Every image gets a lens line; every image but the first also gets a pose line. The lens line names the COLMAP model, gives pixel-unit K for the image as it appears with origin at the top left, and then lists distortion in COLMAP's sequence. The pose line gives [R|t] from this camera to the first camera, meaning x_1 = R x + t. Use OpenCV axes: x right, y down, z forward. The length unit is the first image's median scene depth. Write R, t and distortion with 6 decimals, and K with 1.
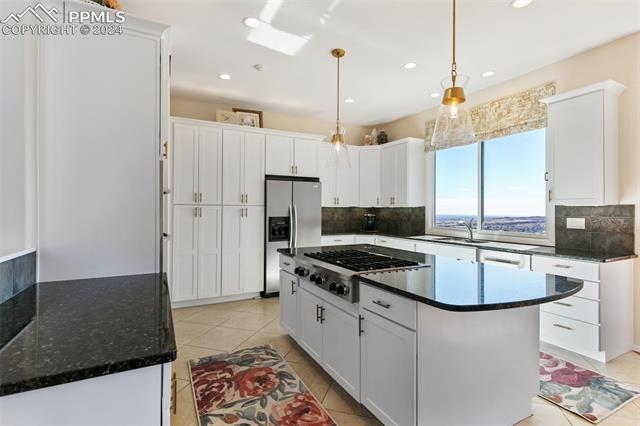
lens RADIAL K [[307.6, 0, 319.2], [0, 307.6, 210.0], [0, 0, 1]] dist [0.000717, -0.000386]
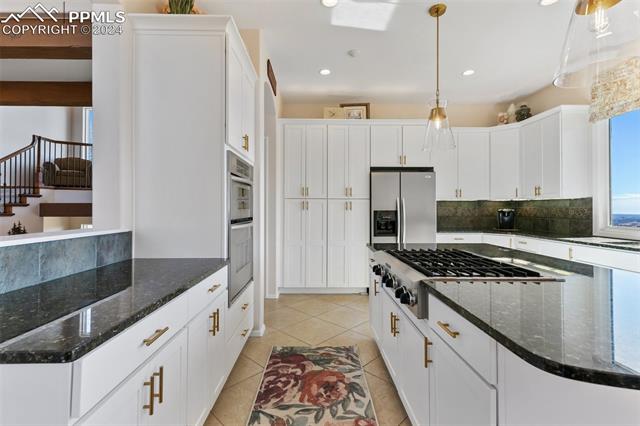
lens RADIAL K [[289.0, 0, 322.3], [0, 289.0, 205.1], [0, 0, 1]] dist [0.007259, -0.001123]
pose [[0.894335, -0.006958, -0.447344, 0.099620], [0.000945, 0.999906, -0.013662, 0.018588], [0.447397, 0.011795, 0.894258, 0.128254]]
